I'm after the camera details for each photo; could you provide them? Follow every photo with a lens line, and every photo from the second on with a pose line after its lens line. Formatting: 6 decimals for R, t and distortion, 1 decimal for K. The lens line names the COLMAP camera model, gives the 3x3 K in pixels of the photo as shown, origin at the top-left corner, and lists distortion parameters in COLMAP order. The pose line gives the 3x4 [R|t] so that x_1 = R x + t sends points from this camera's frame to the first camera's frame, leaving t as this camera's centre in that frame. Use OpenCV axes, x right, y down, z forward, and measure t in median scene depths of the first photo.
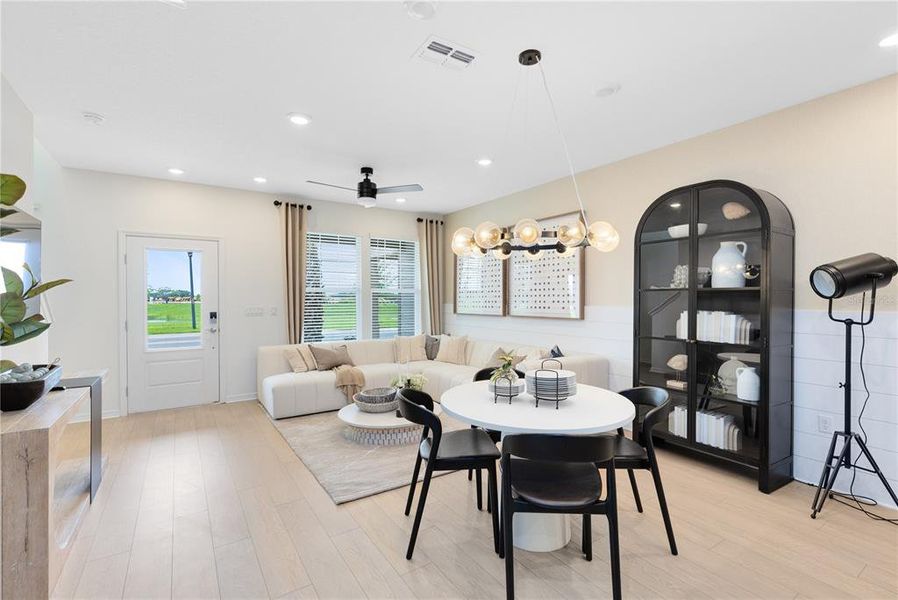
lens RADIAL K [[415.8, 0, 449.0], [0, 415.8, 300.0], [0, 0, 1]] dist [0.012389, -0.000225]
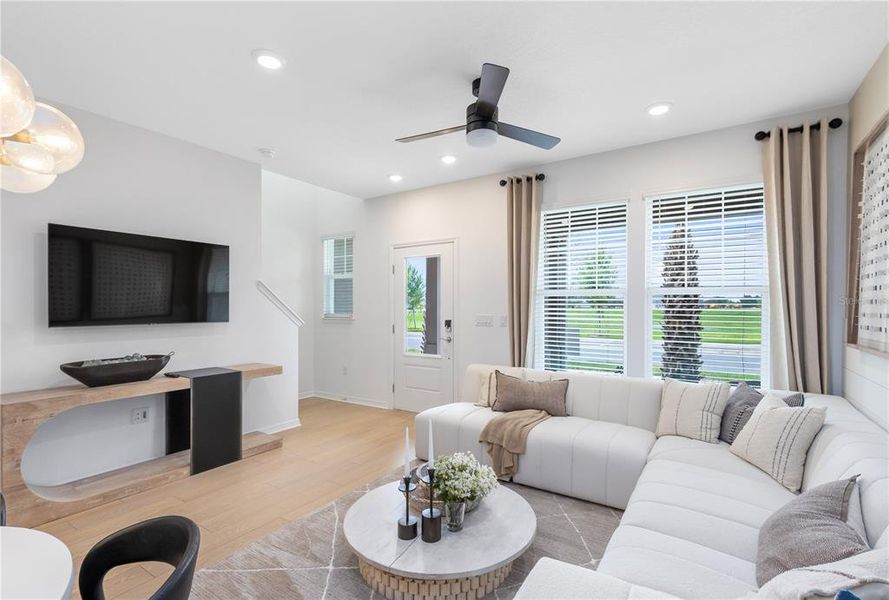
lens RADIAL K [[416.1, 0, 446.6], [0, 416.1, 306.9], [0, 0, 1]] dist [0.000376, -0.000026]
pose [[0.400746, 0.007977, -0.916155, 0.276727], [-0.004907, 0.999966, 0.006561, -0.005231], [0.916176, 0.001866, 0.400771, 0.631656]]
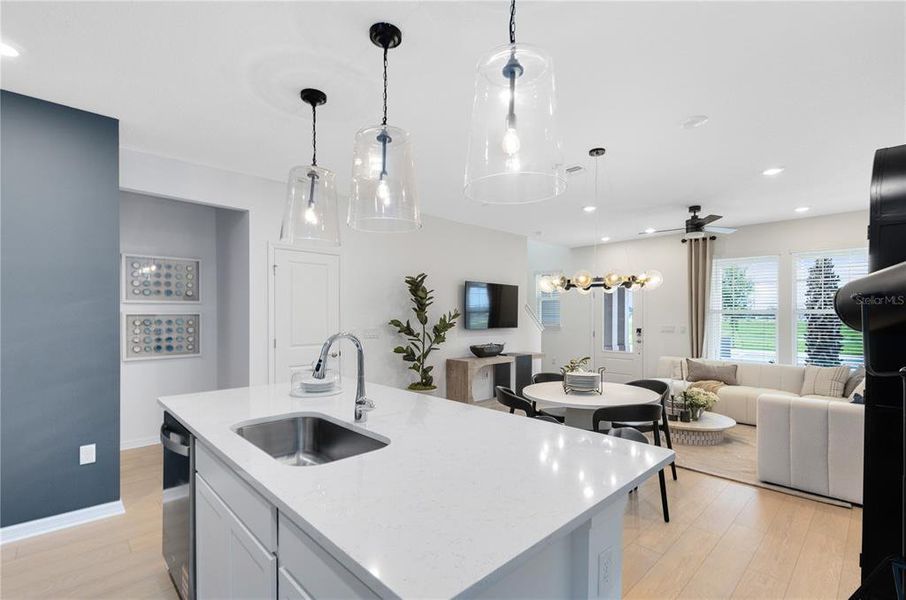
lens RADIAL K [[417.0, 0, 436.5], [0, 417.0, 315.0], [0, 0, 1]] dist [-0.000369, -0.000102]
pose [[0.162745, -0.000020, -0.986668, 0.715768], [-0.007430, 0.999972, -0.001246, -0.009091], [0.986640, 0.007533, 0.162740, 0.097708]]
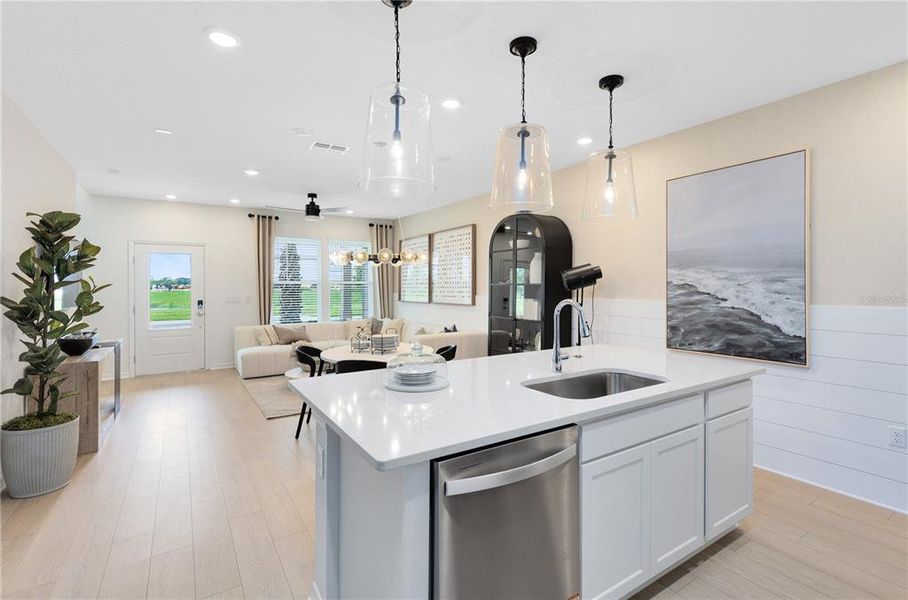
lens RADIAL K [[430.2, 0, 466.0], [0, 430.2, 284.4], [0, 0, 1]] dist [-0.000757, 0.000064]
pose [[0.999959, -0.001161, 0.009012, 0.254113], [0.001215, 0.999982, -0.005913, -0.011047], [-0.009005, 0.005924, 0.999942, -0.351376]]
